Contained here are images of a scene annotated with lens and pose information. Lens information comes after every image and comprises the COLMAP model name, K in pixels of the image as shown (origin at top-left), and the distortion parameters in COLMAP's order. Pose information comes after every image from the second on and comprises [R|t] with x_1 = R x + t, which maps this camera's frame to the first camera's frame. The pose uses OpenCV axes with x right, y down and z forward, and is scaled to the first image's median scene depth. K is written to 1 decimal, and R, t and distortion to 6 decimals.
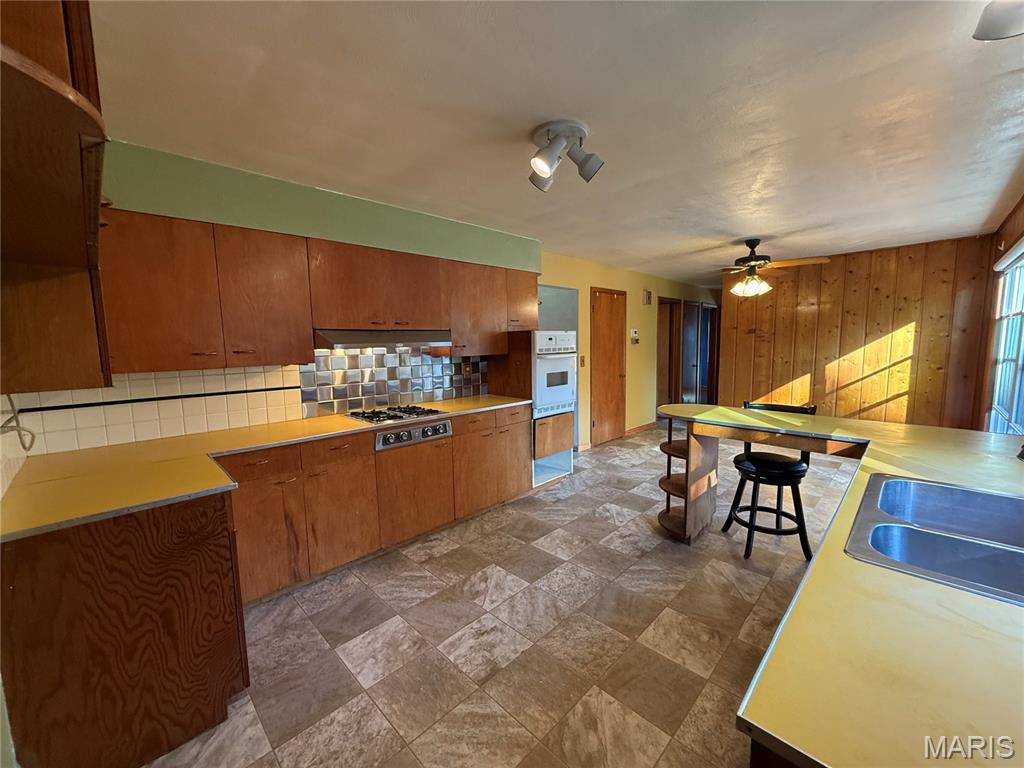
lens RADIAL K [[409.5, 0, 509.7], [0, 409.5, 386.8], [0, 0, 1]] dist [-0.001540, 0.000203]
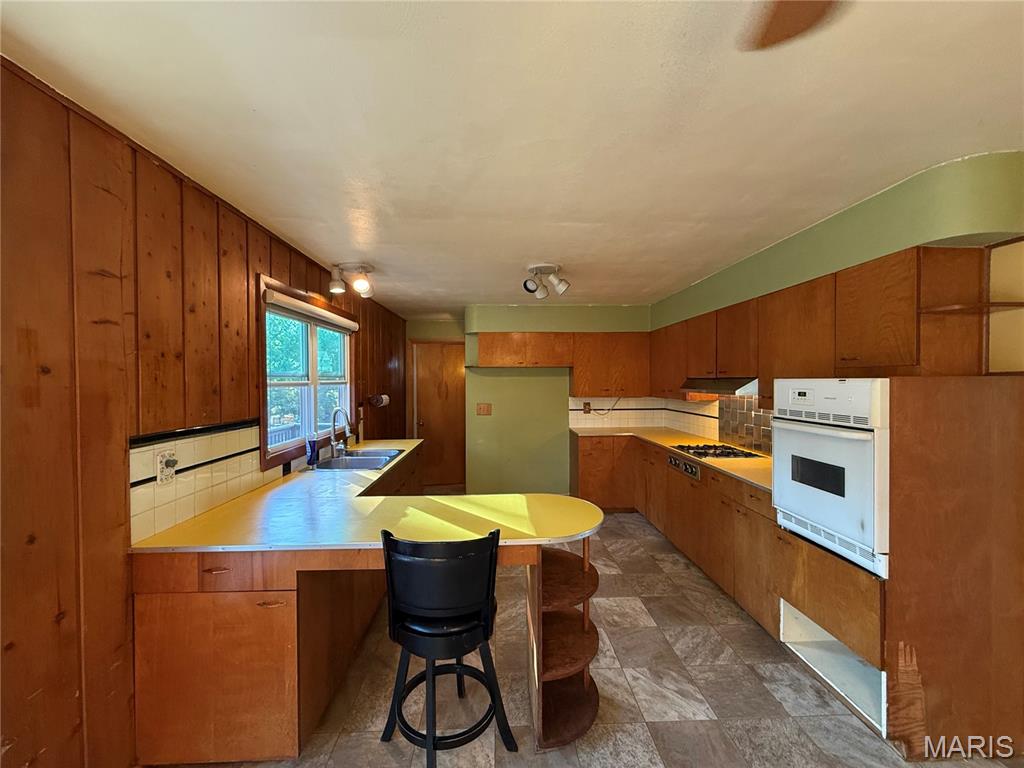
lens RADIAL K [[409.5, 0, 510.4], [0, 409.5, 382.9], [0, 0, 1]] dist [-0.001540, 0.000203]
pose [[-0.680405, 0.027026, -0.732338, 0.857020], [-0.063446, 0.993395, 0.095606, -0.179804], [0.730085, 0.111515, -0.674196, 1.226891]]
